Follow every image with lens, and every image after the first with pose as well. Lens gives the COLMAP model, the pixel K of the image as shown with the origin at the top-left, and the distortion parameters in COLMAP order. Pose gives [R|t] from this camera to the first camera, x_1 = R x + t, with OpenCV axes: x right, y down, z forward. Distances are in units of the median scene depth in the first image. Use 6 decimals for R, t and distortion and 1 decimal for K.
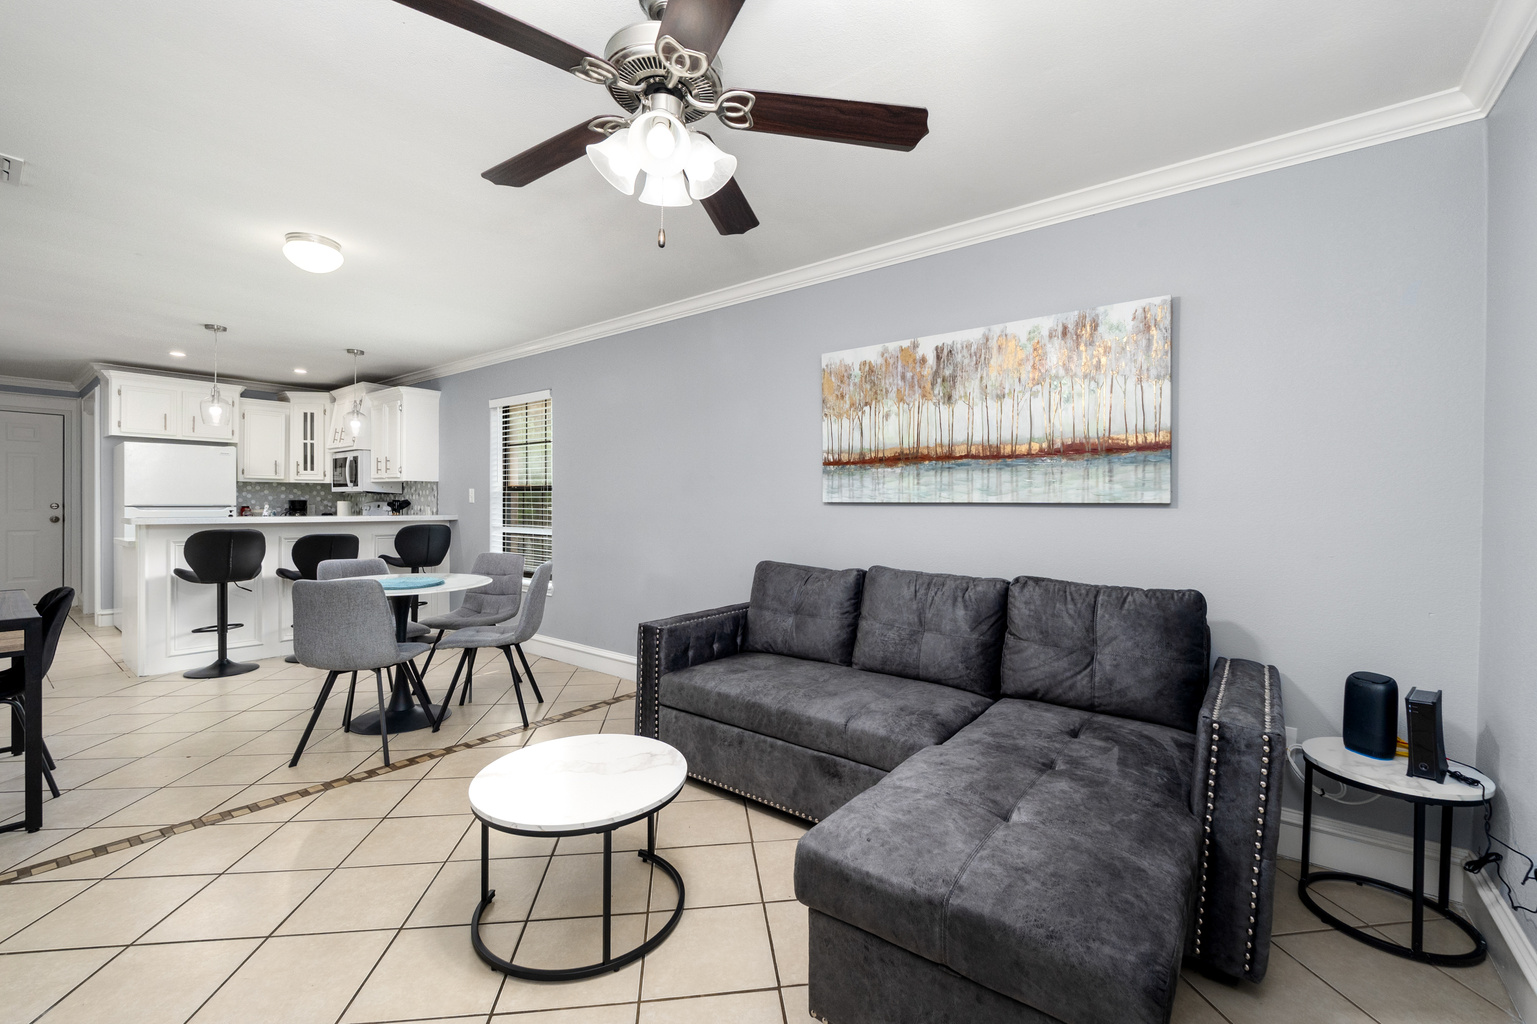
lens RADIAL K [[642.0, 0, 766.9], [0, 642.0, 510.2], [0, 0, 1]] dist [0.001583, -0.004786]
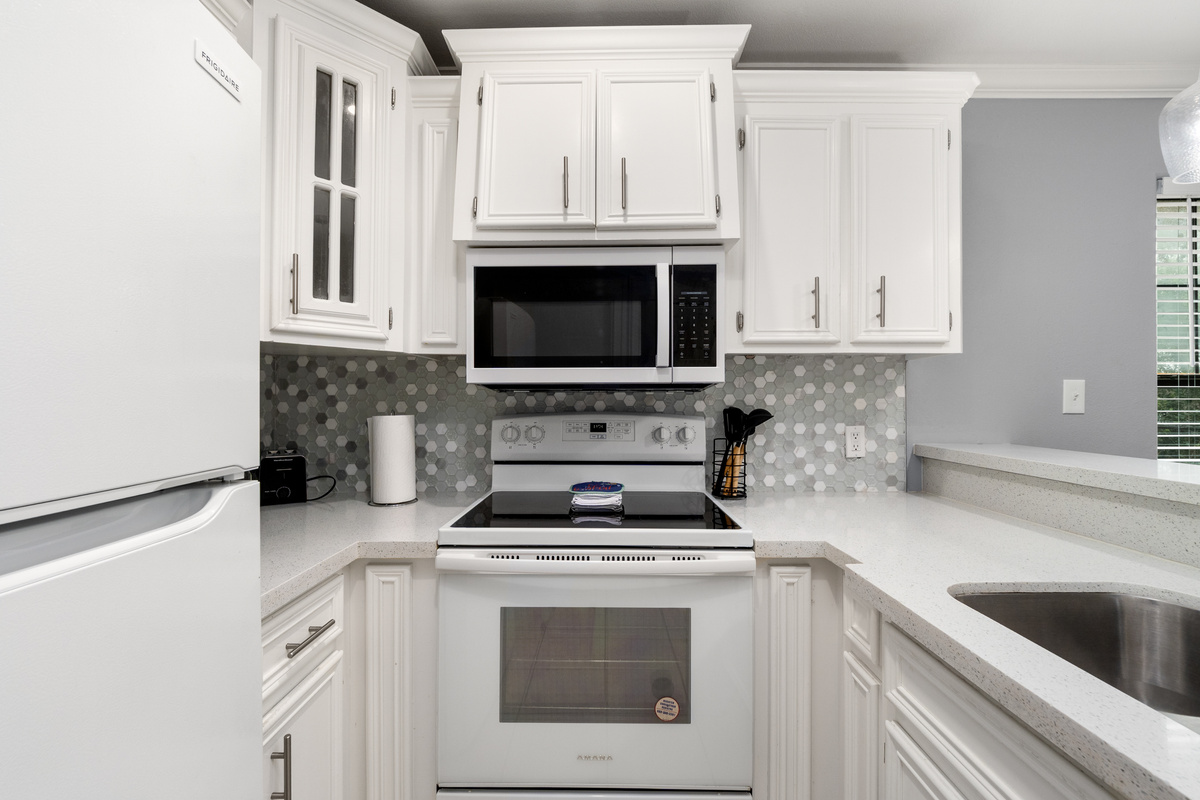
lens RADIAL K [[501.2, 0, 598.8], [0, 501.2, 398.6], [0, 0, 1]] dist [0.001583, -0.004786]
pose [[0.794645, -0.006866, 0.607036, -0.850459], [0.014287, 0.999871, -0.007394, -0.021625], [-0.606907, 0.014549, 0.794640, 0.879070]]
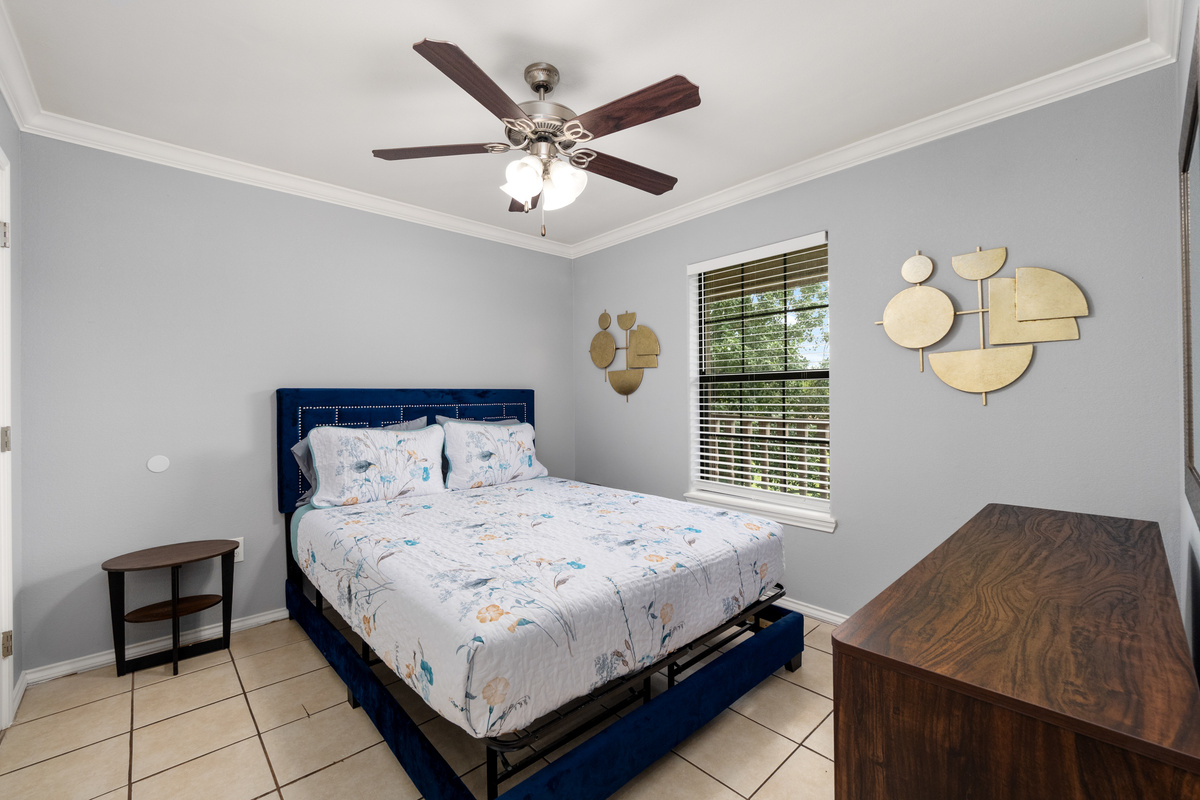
lens RADIAL K [[490.3, 0, 627.4], [0, 490.3, 401.3], [0, 0, 1]] dist [0.000955, -0.004241]
pose [[0.991453, -0.013623, -0.129750, -0.389952], [0.012641, 0.999885, -0.008392, -0.002501], [0.129849, 0.006680, 0.991511, 0.369441]]
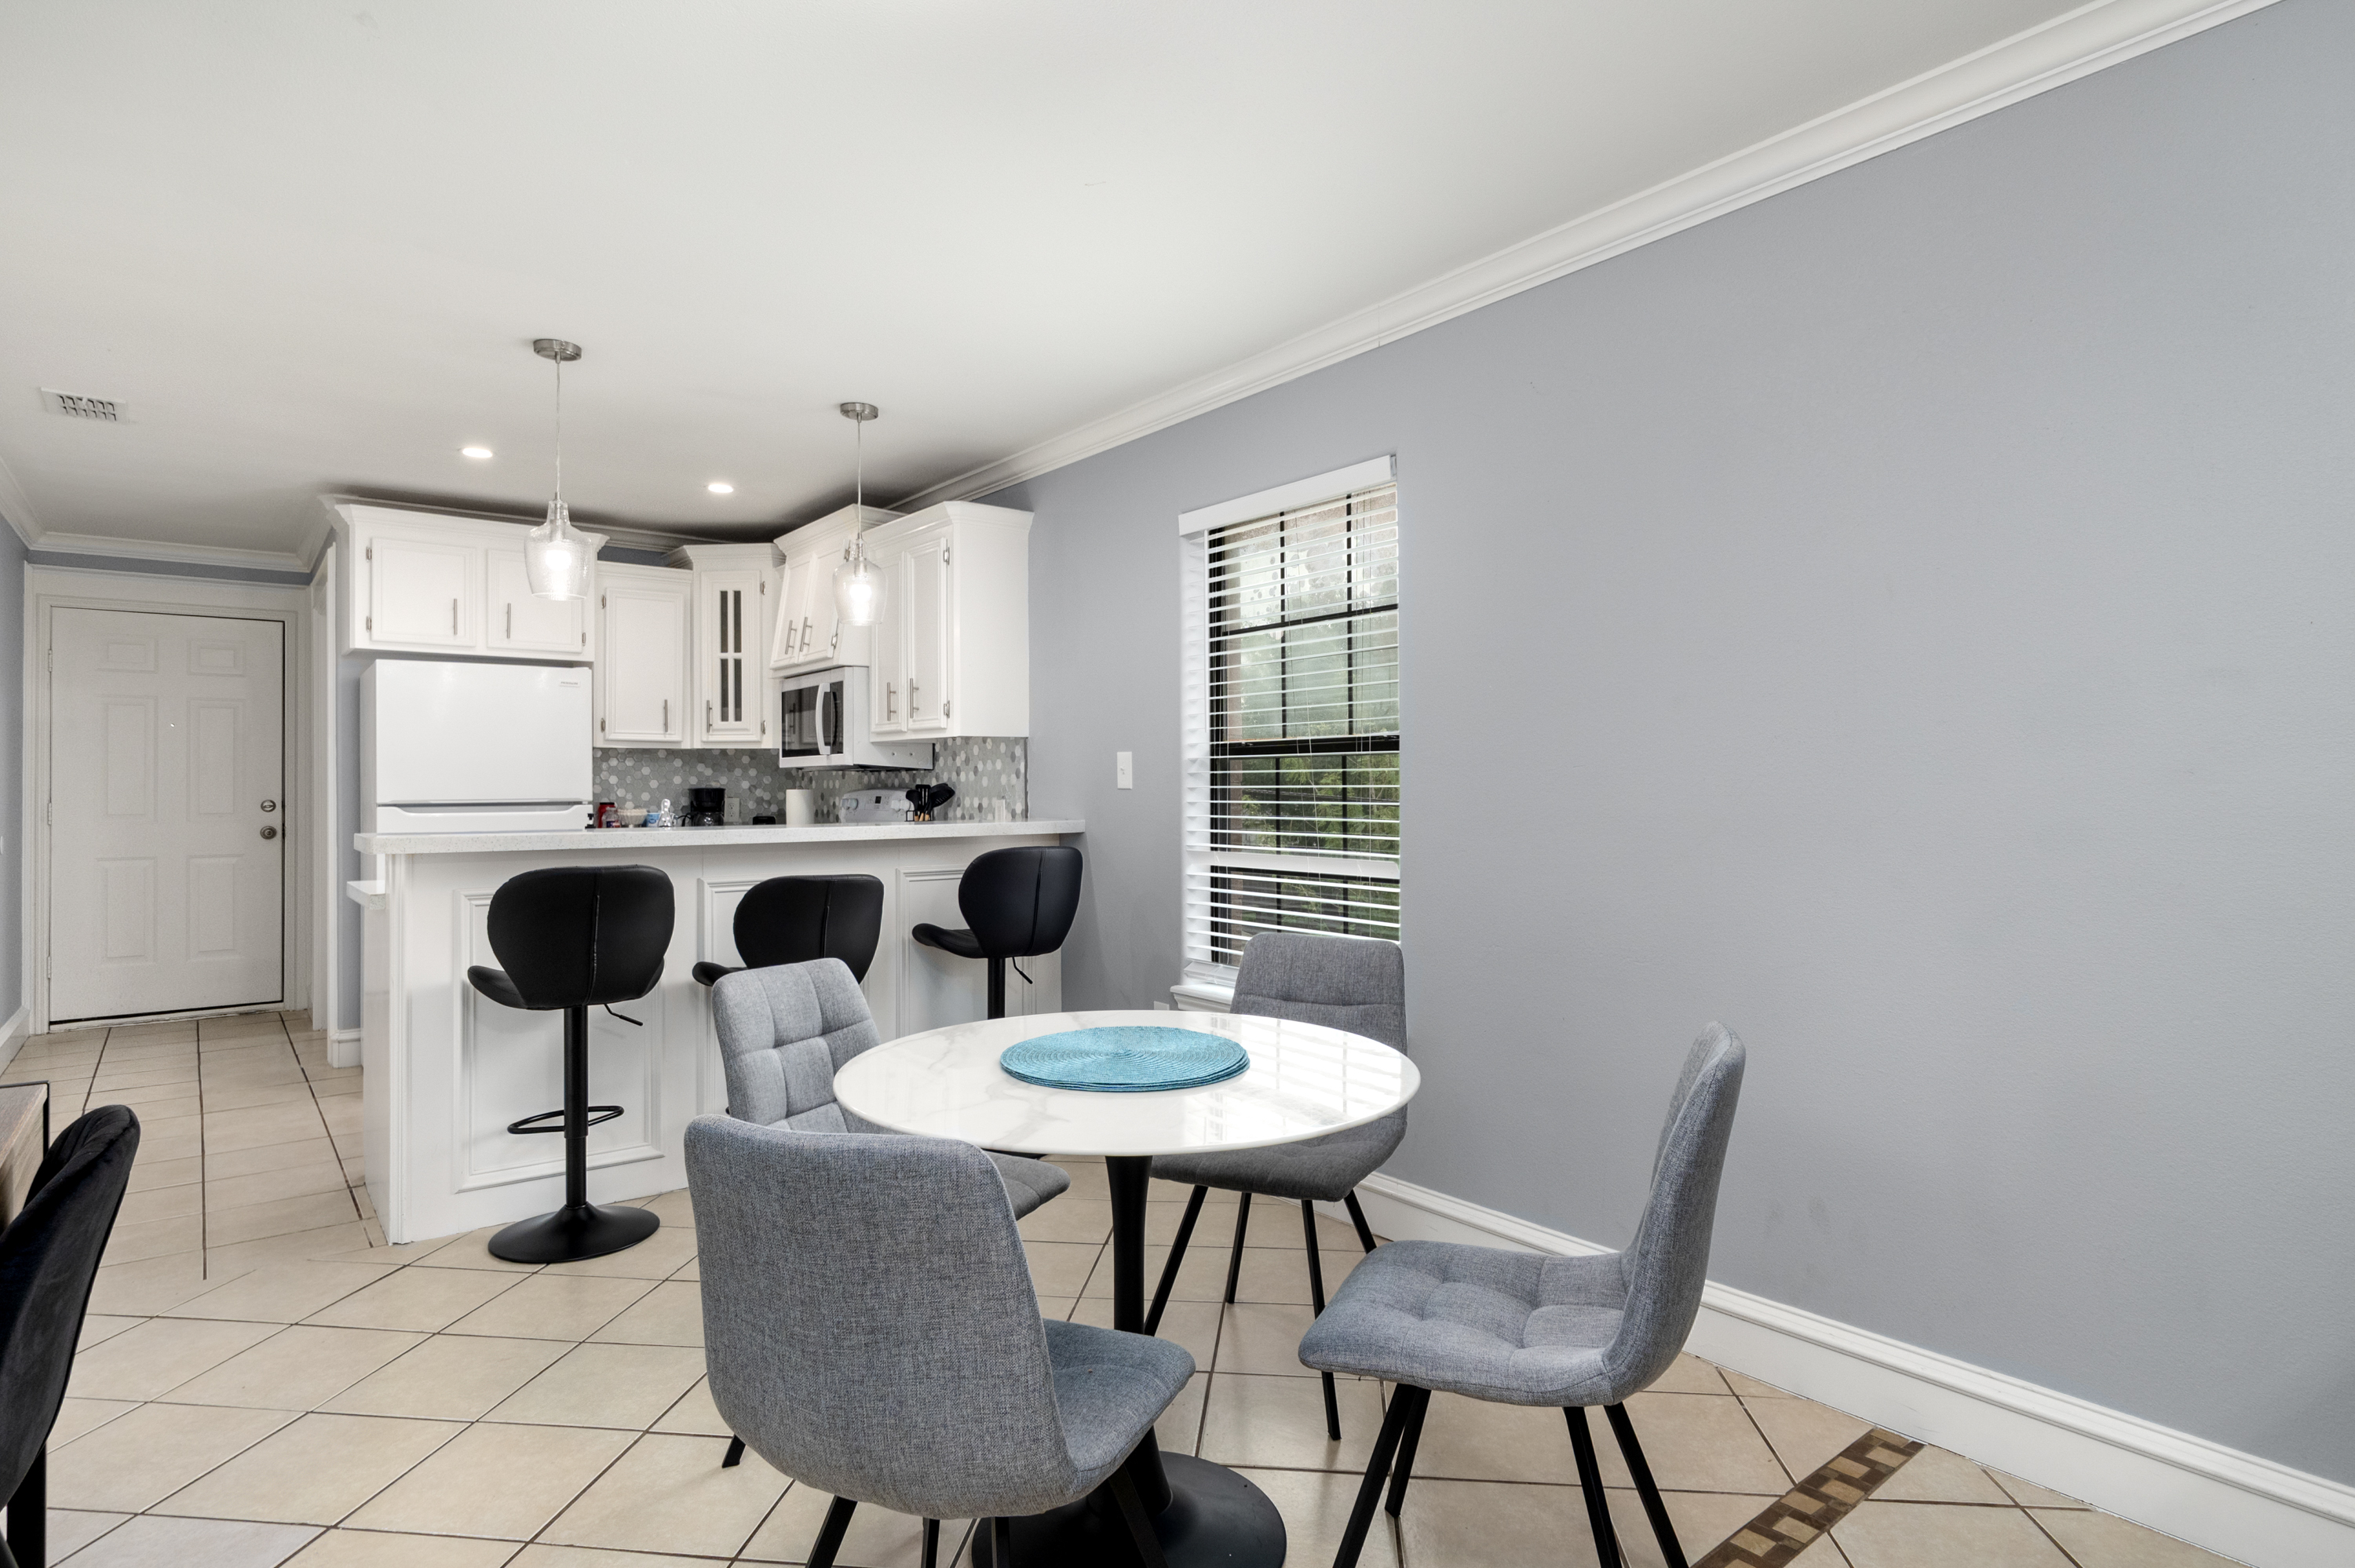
lens RADIAL K [[1242.5, 0, 1171.6], [0, 1242.5, 788.4], [0, 0, 1]] dist [0.001235, 0.000577]
pose [[0.971123, -0.011739, -0.238289, -0.242114], [0.009013, 0.999881, -0.012525, -0.001779], [0.238407, 0.010016, 0.971114, 0.270323]]
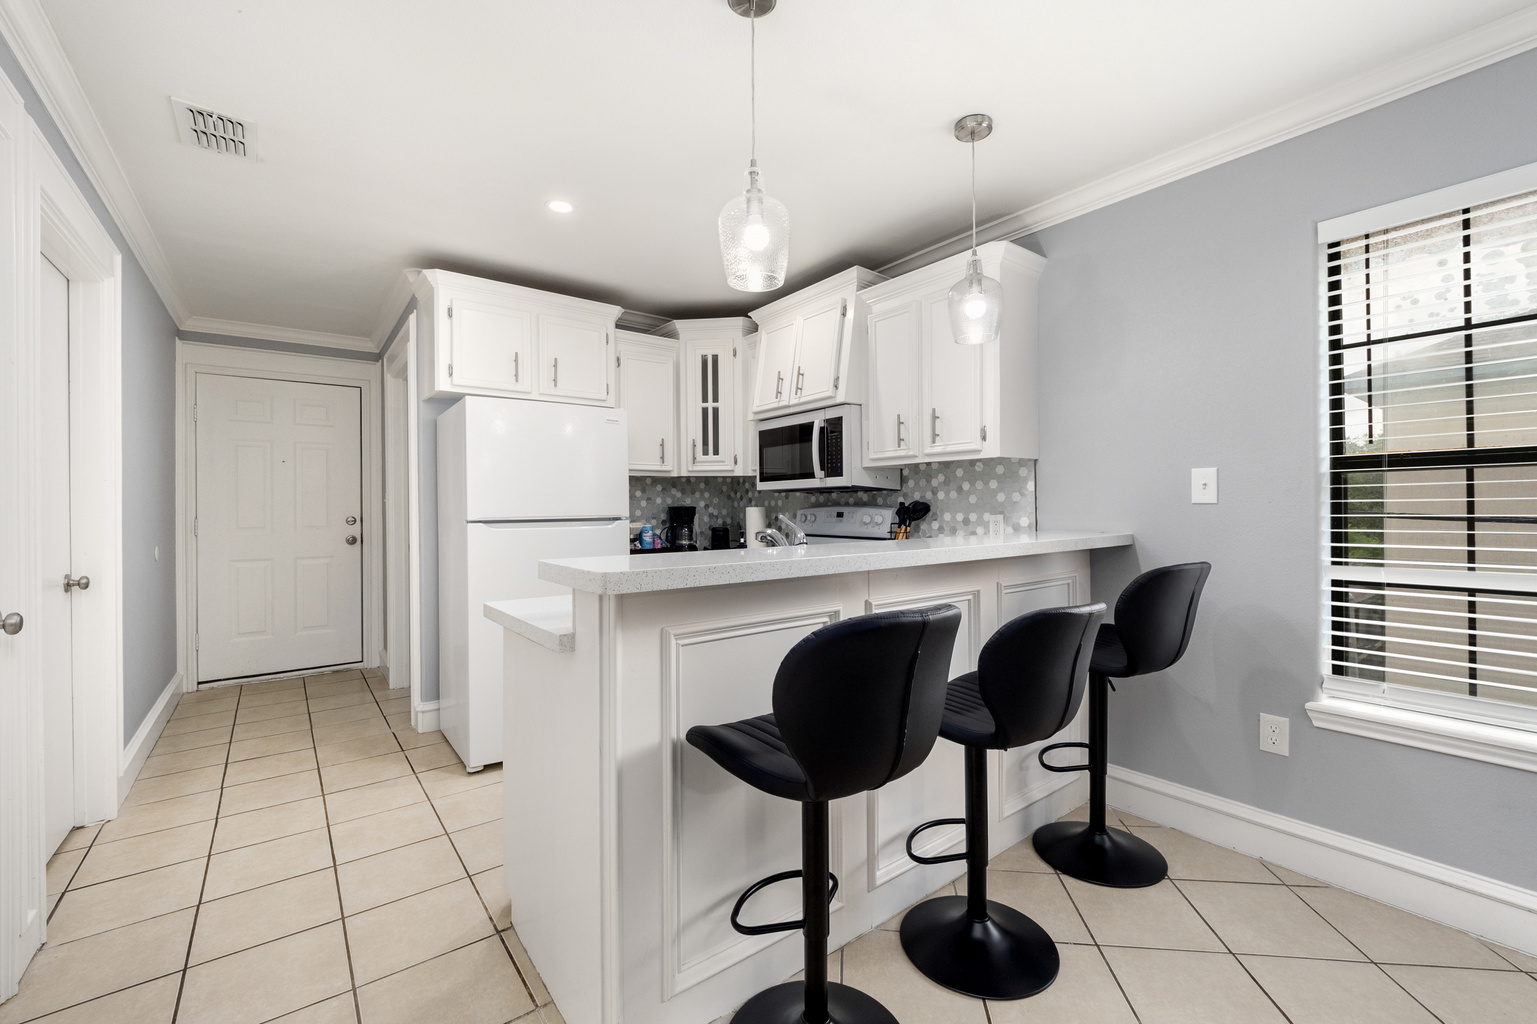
lens RADIAL K [[632.2, 0, 768.5], [0, 632.2, 512.0], [0, 0, 1]] dist [0.026300, -0.024875]
pose [[0.968219, -0.014654, -0.249676, -0.589356], [0.013578, 0.999890, -0.006033, -0.006708], [0.249737, 0.002451, 0.968311, 0.519325]]
